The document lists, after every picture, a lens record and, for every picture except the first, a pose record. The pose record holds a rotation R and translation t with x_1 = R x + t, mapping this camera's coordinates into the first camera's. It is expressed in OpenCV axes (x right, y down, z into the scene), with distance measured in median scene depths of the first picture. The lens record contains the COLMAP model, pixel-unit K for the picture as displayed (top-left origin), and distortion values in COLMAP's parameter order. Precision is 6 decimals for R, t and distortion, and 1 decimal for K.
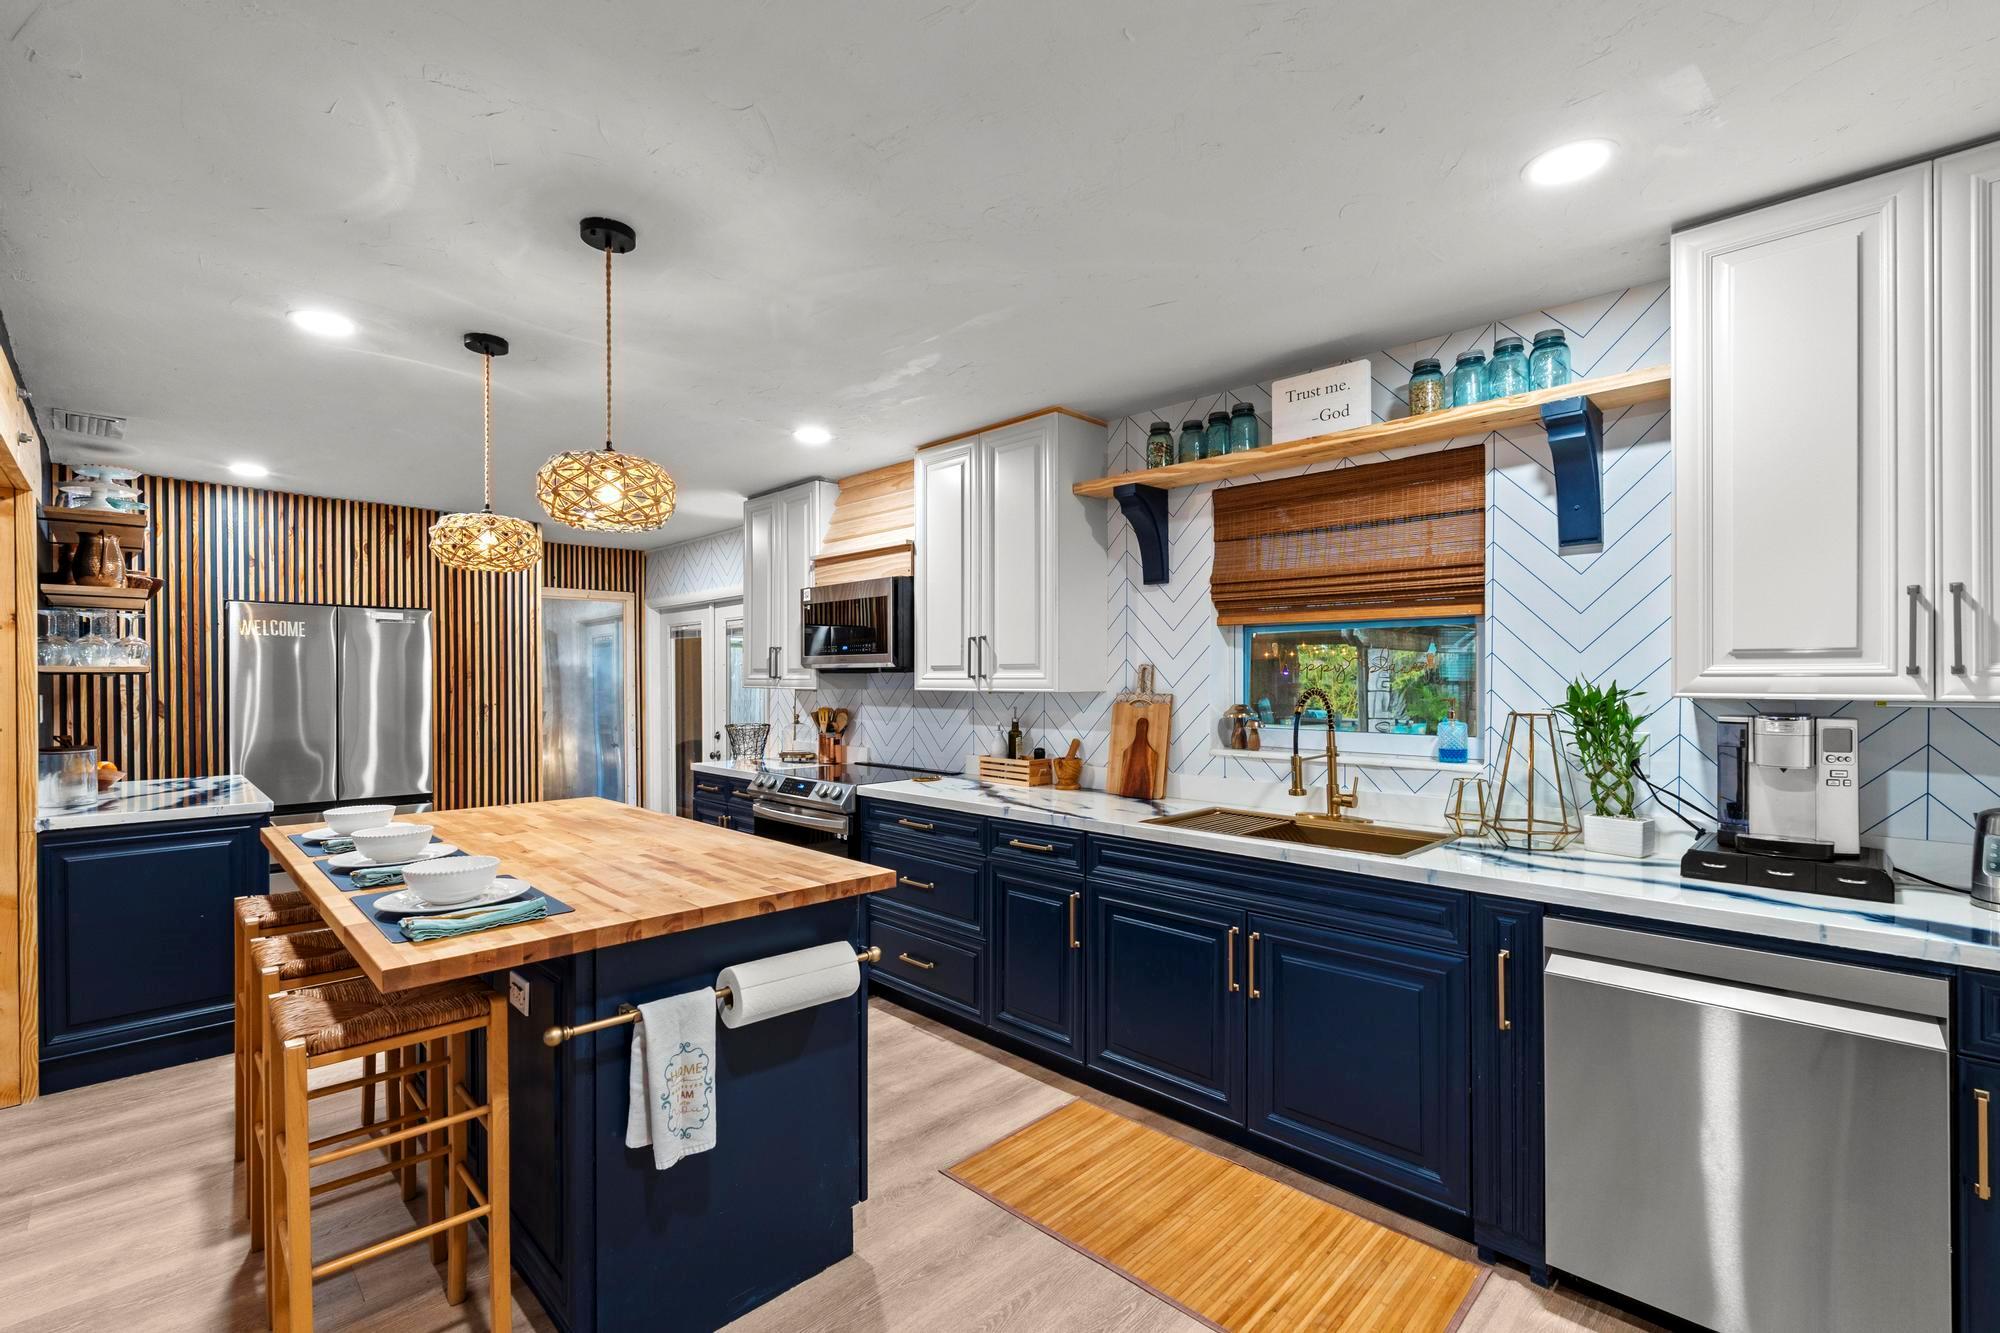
lens RADIAL K [[880.3, 0, 998.7], [0, 880.3, 686.5], [0, 0, 1]] dist [-0.012072, 0.000769]
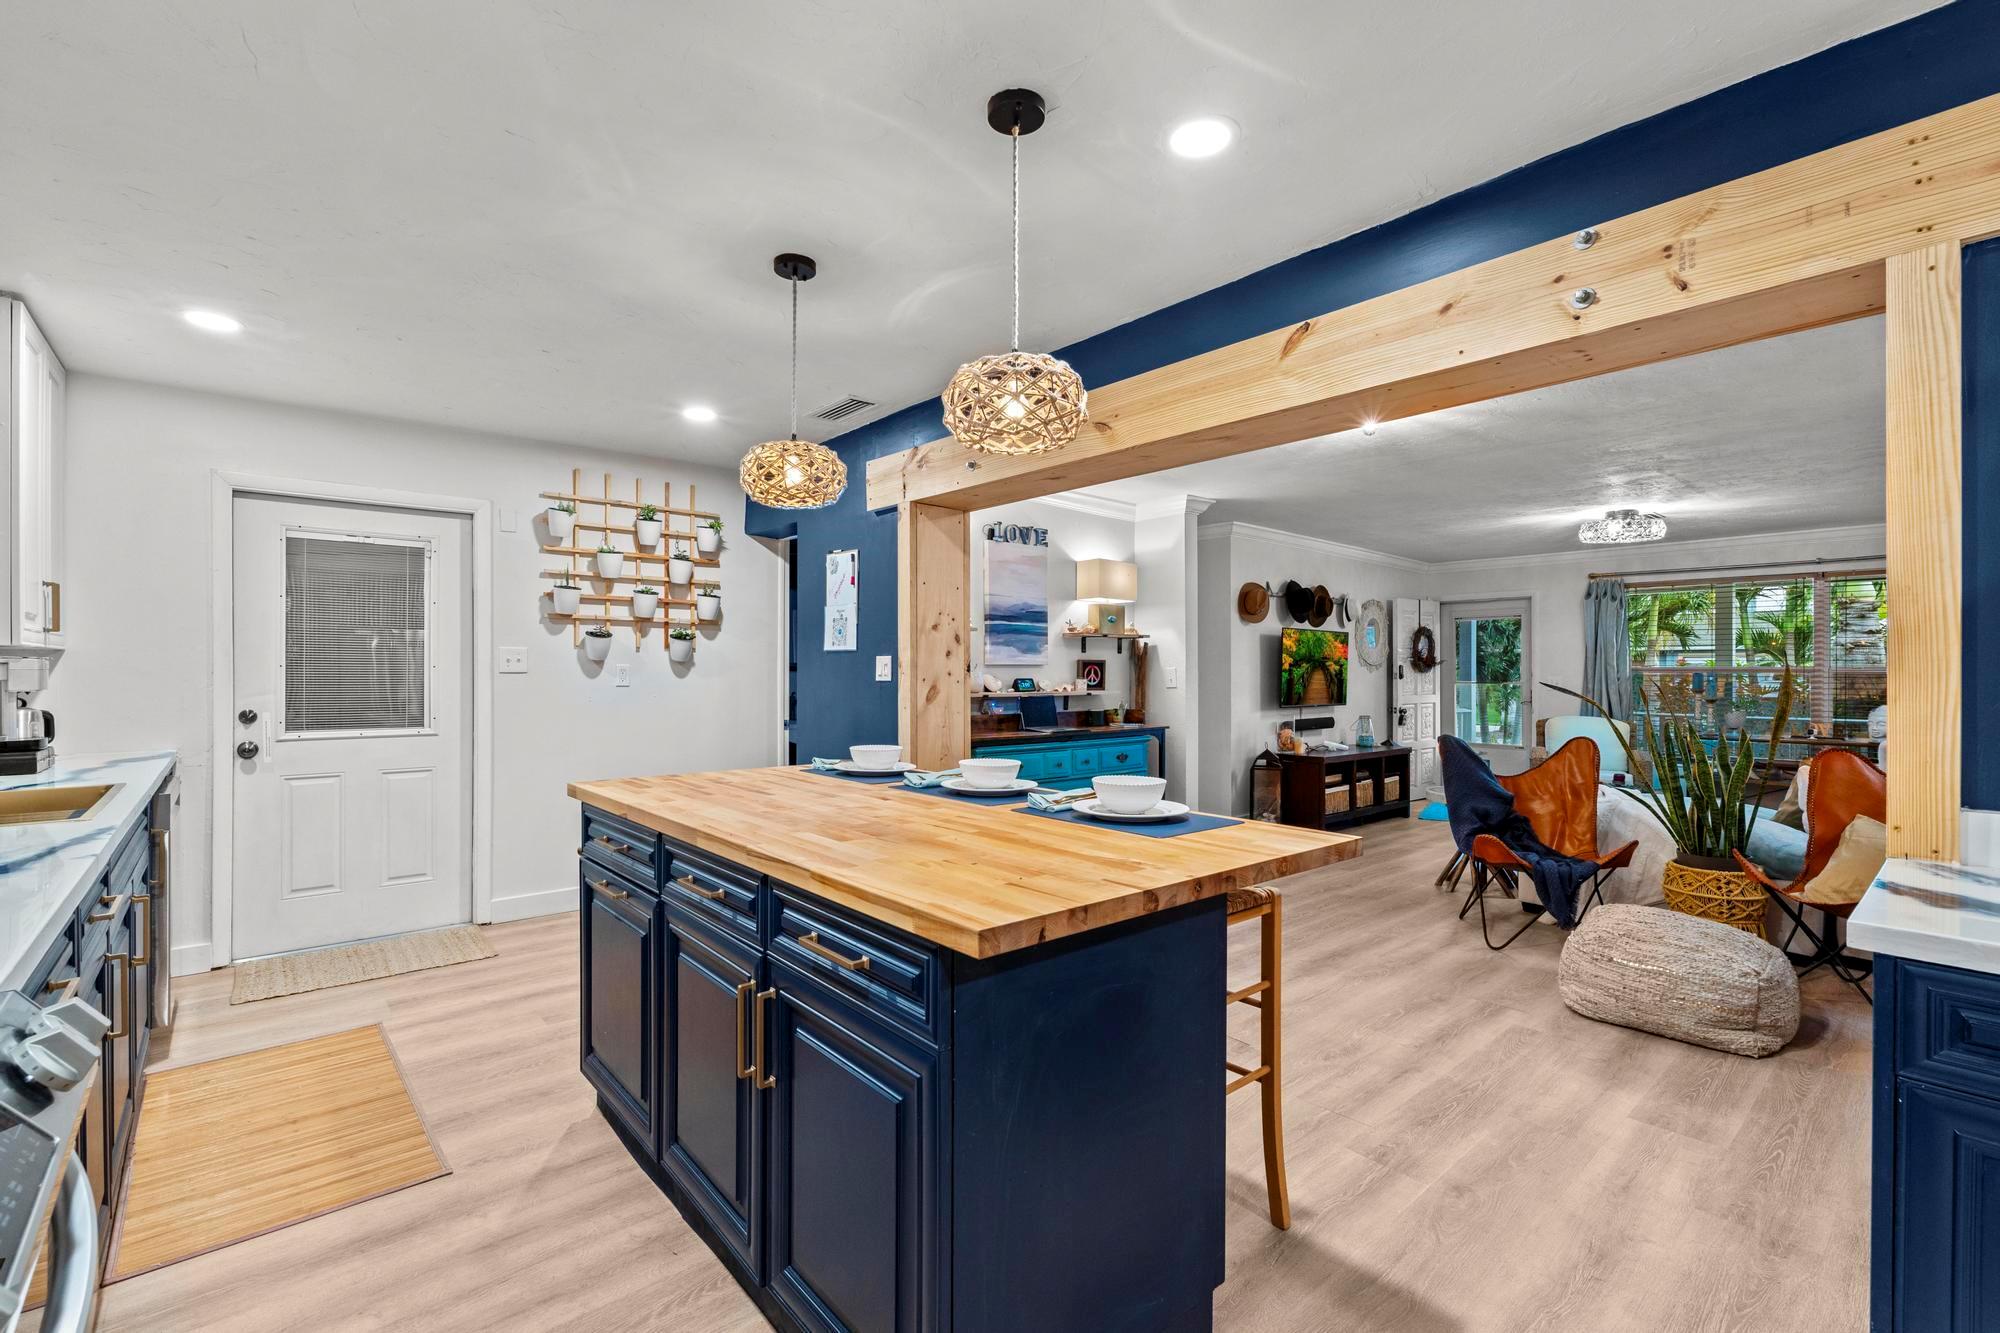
lens RADIAL K [[865.4, 0, 1006.2], [0, 865.4, 670.9], [0, 0, 1]] dist [0.002936, 0.000336]
pose [[-0.997922, -0.002720, 0.064382, -0.505191], [-0.002664, 0.999996, 0.000954, 0.032353], [-0.064385, 0.000781, -0.997925, 1.355866]]
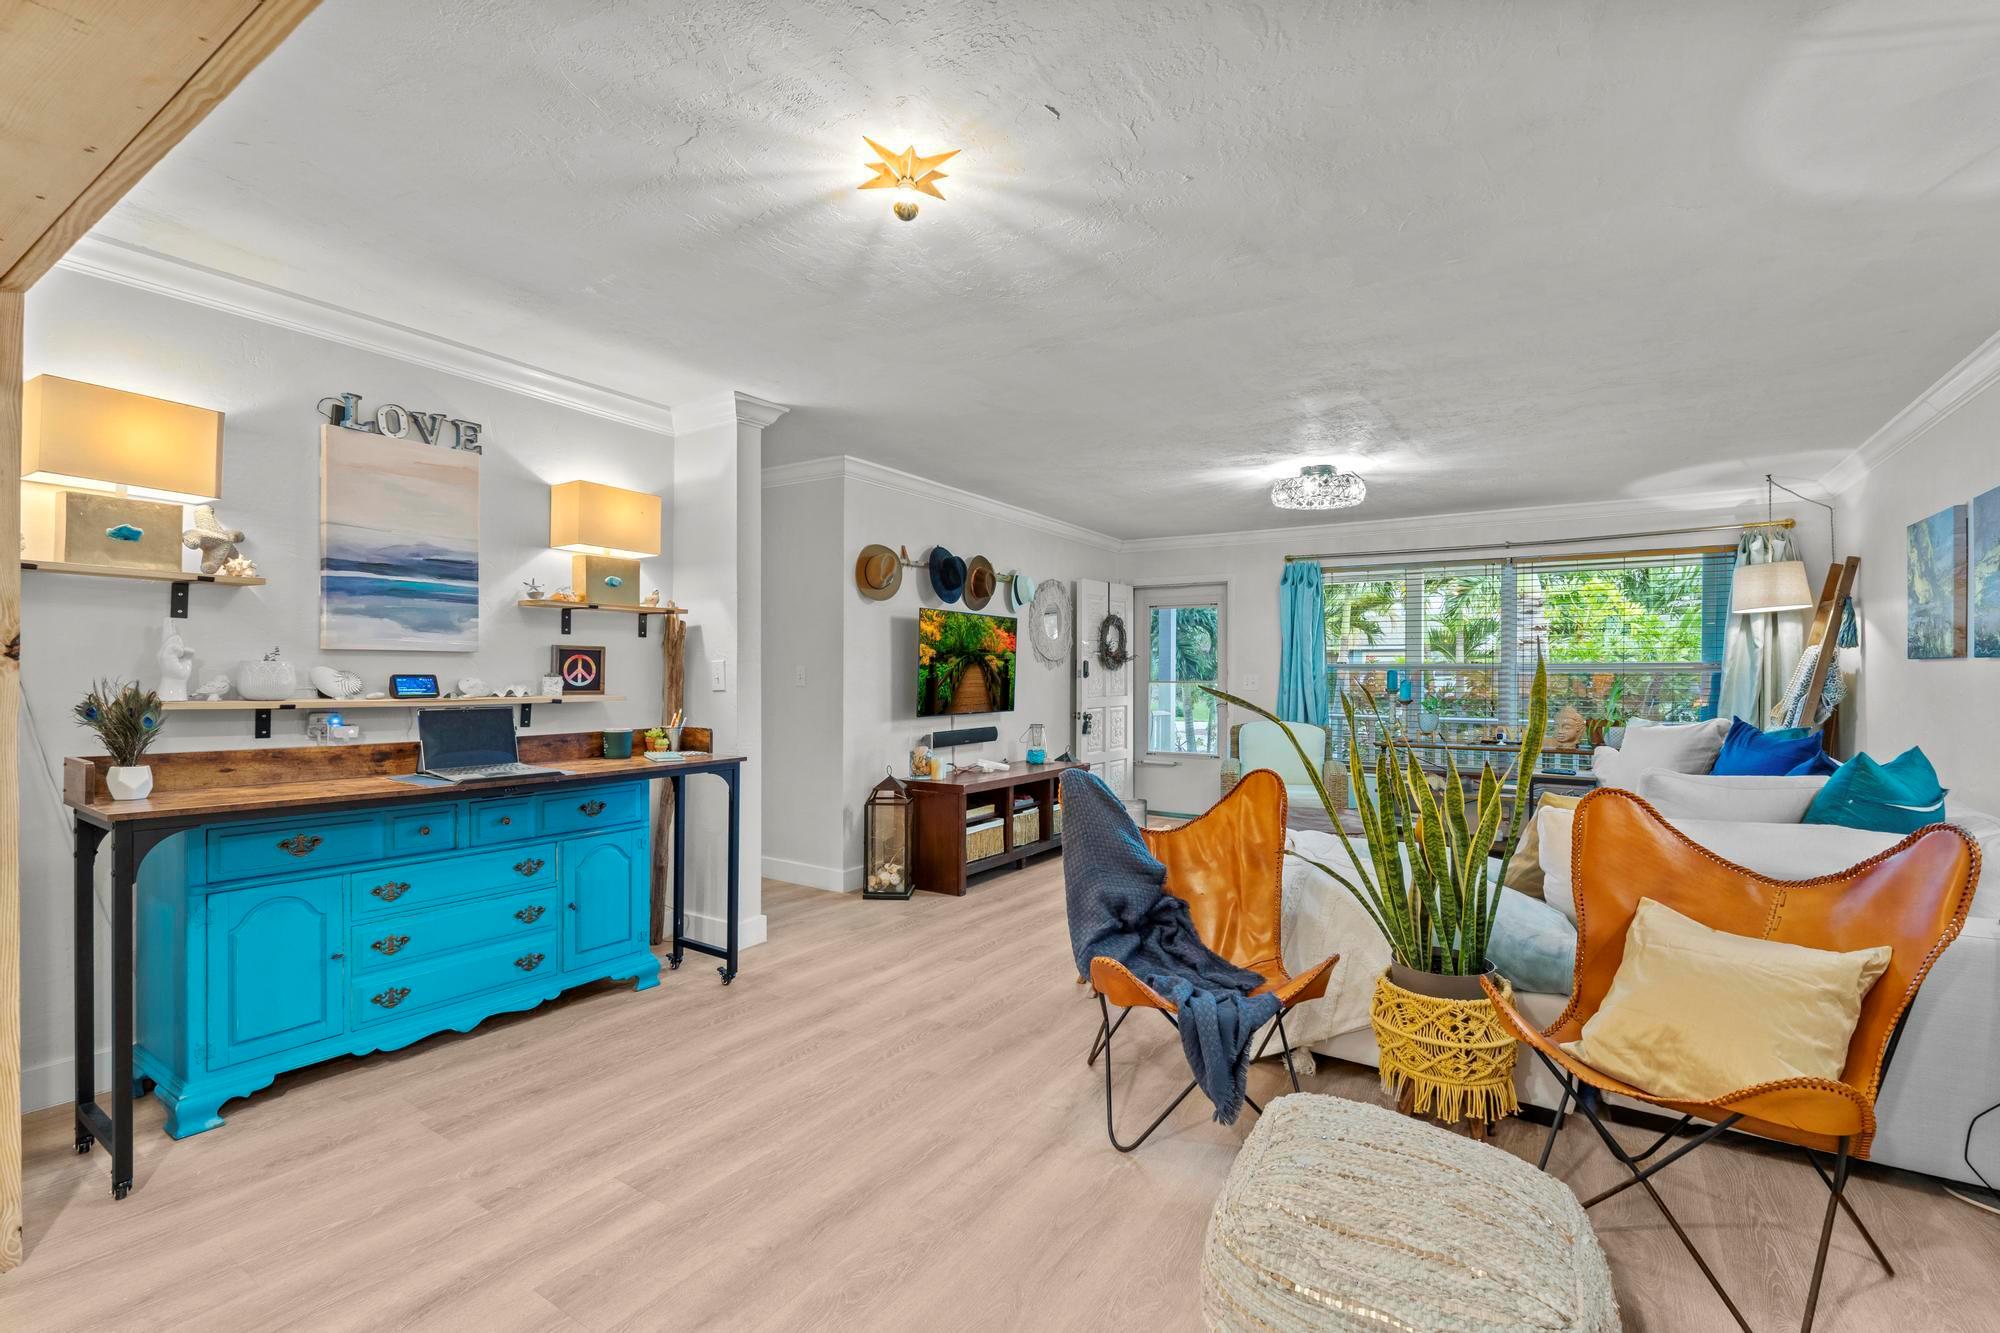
lens RADIAL K [[890.4, 0, 1000.0], [0, 890.4, 666.5], [0, 0, 1]] dist [-0.010844, 0.001612]
pose [[-0.978215, -0.007917, -0.207446, -0.852678], [-0.007423, 0.999967, -0.003161, 0.036578], [0.207464, -0.001553, -0.978241, 0.796277]]
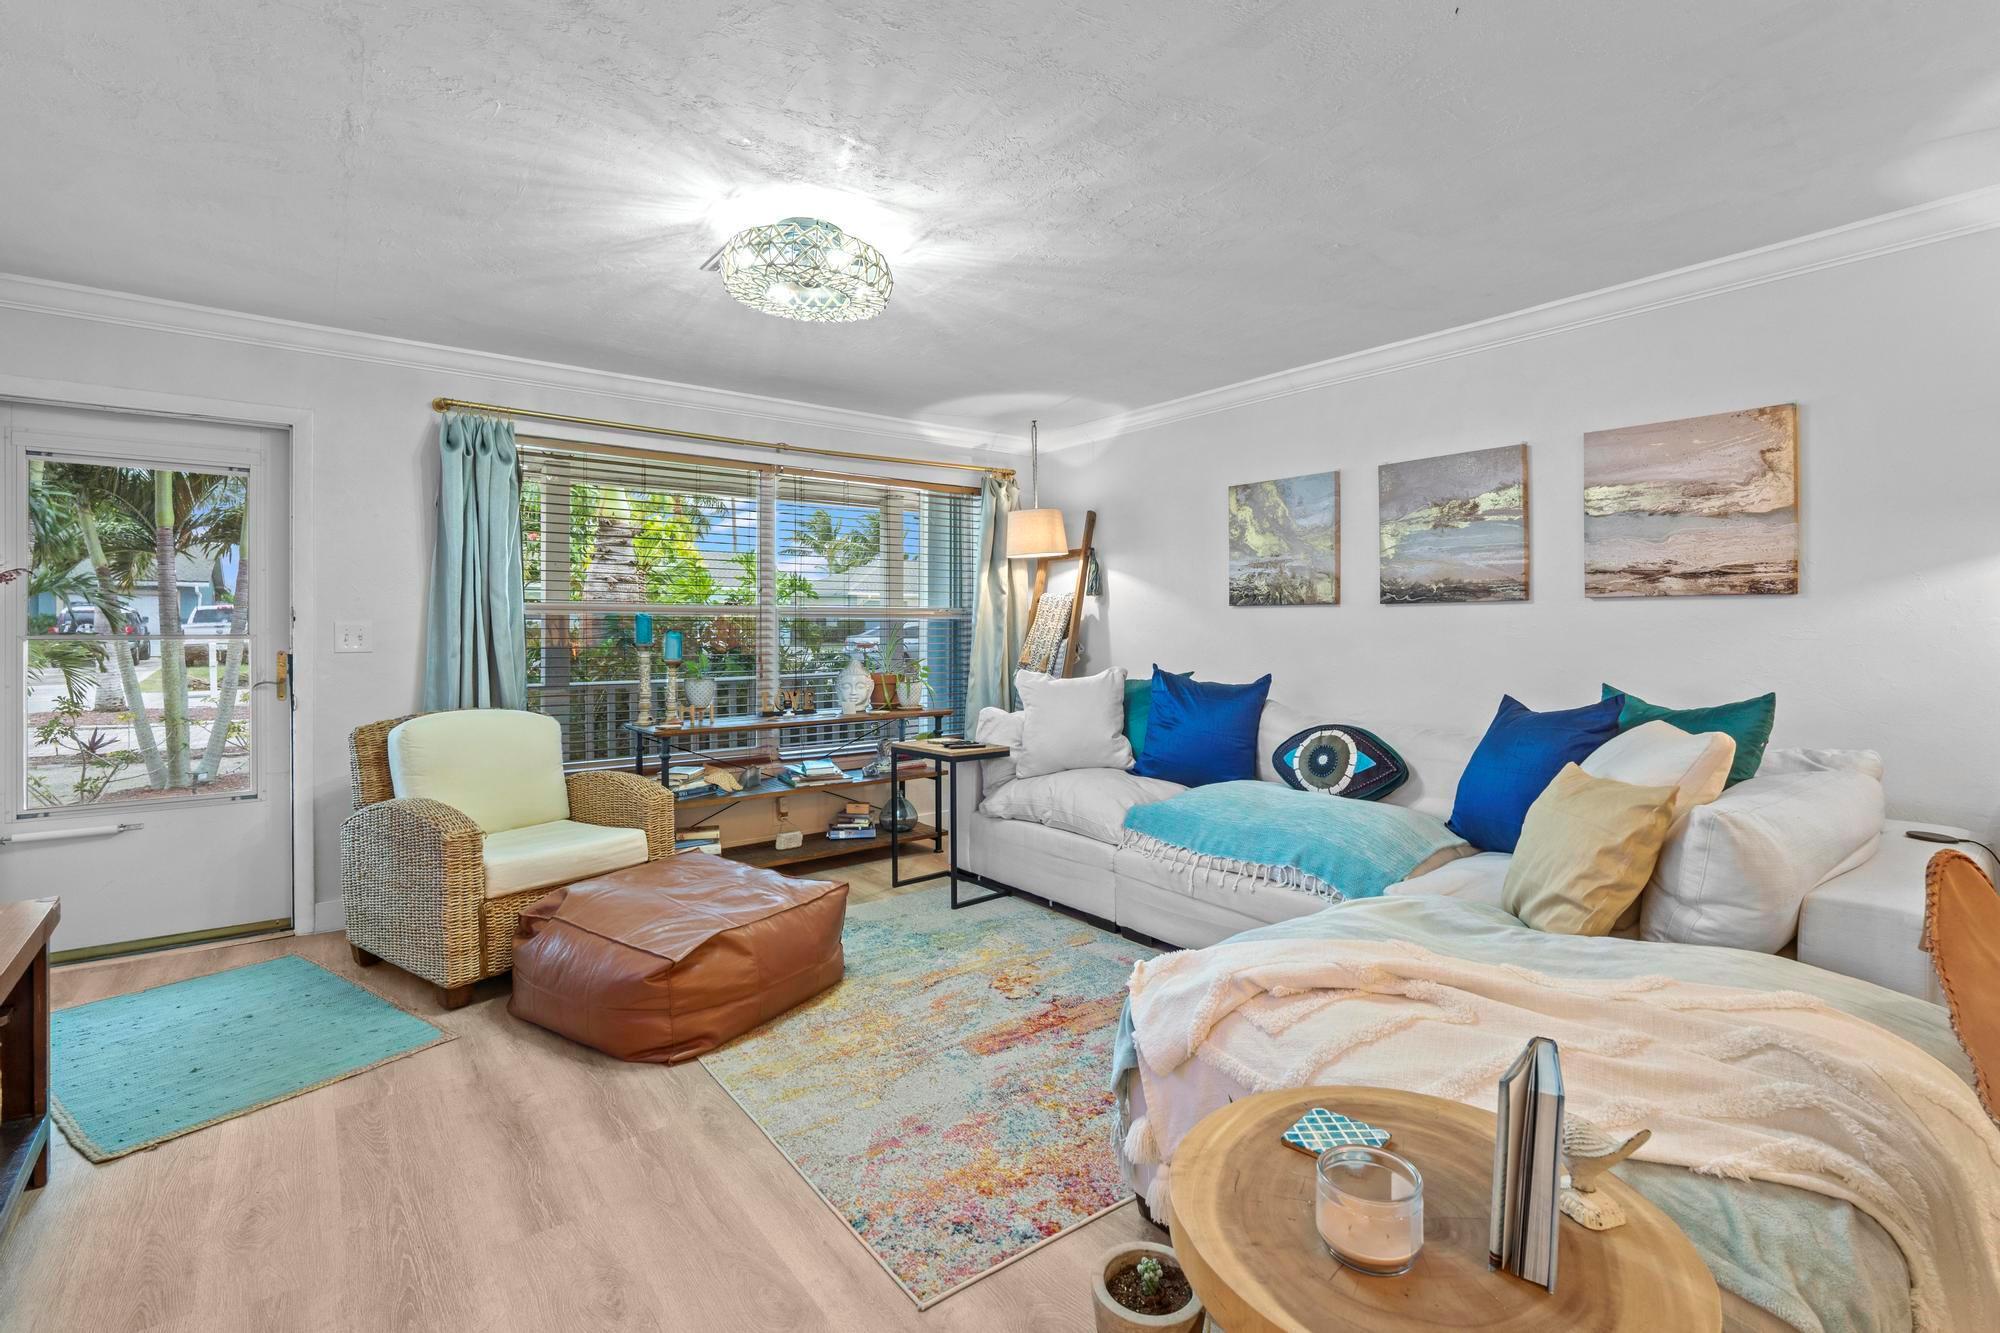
lens RADIAL K [[908.1, 0, 1010.7], [0, 908.1, 620.9], [0, 0, 1]] dist [-0.012062, 0.000361]
pose [[-0.110535, -0.008118, -0.993839, -0.905895], [-0.003446, 0.999964, -0.007784, 0.048772], [0.993866, 0.002564, -0.110559, -0.297401]]
